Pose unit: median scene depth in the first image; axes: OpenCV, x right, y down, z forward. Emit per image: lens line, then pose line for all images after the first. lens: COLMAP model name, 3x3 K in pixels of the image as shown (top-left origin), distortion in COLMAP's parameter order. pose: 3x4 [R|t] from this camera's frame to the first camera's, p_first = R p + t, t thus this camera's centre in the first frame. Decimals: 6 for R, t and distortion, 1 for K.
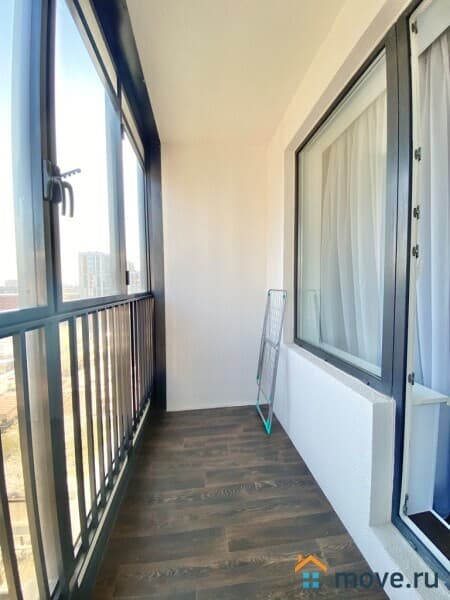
lens RADIAL K [[244.0, 0, 222.7], [0, 244.0, 298.1], [0, 0, 1]] dist [-0.004293, -0.000549]
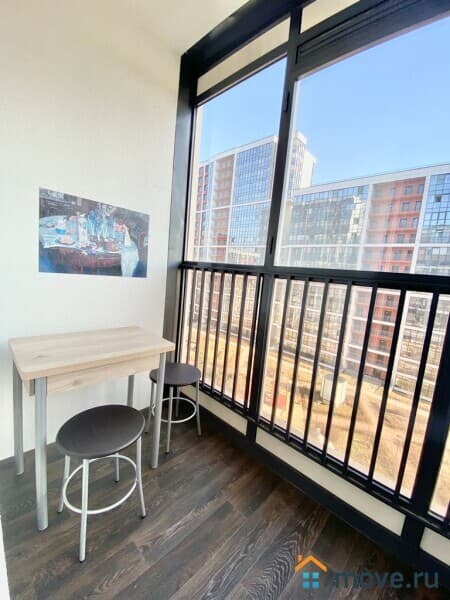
lens RADIAL K [[244.0, 0, 228.2], [0, 244.0, 302.2], [0, 0, 1]] dist [-0.004293, -0.000549]
pose [[-0.750855, 0.028561, -0.659849, 0.695150], [-0.113841, 0.978515, 0.171896, 0.004475], [0.650582, 0.204187, -0.731472, 1.586167]]
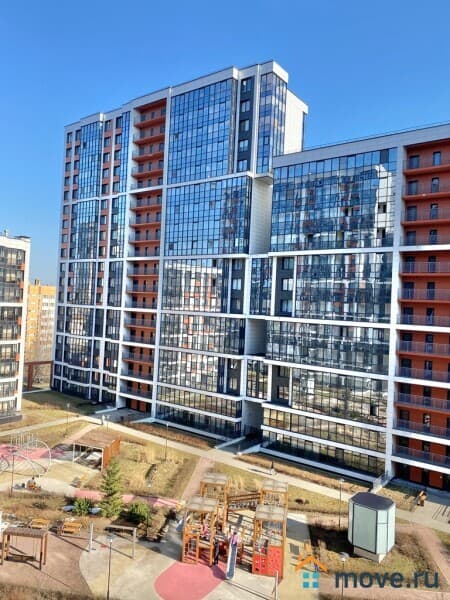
lens RADIAL K [[471.0, 0, 222.6], [0, 471.0, 297.6], [0, 0, 1]] dist [0.028608, 0.003769]
pose [[-0.696285, -0.035651, -0.716880, 0.677145], [-0.080182, 0.996378, 0.028328, -0.001846], [0.713273, 0.077206, -0.696621, 1.662251]]
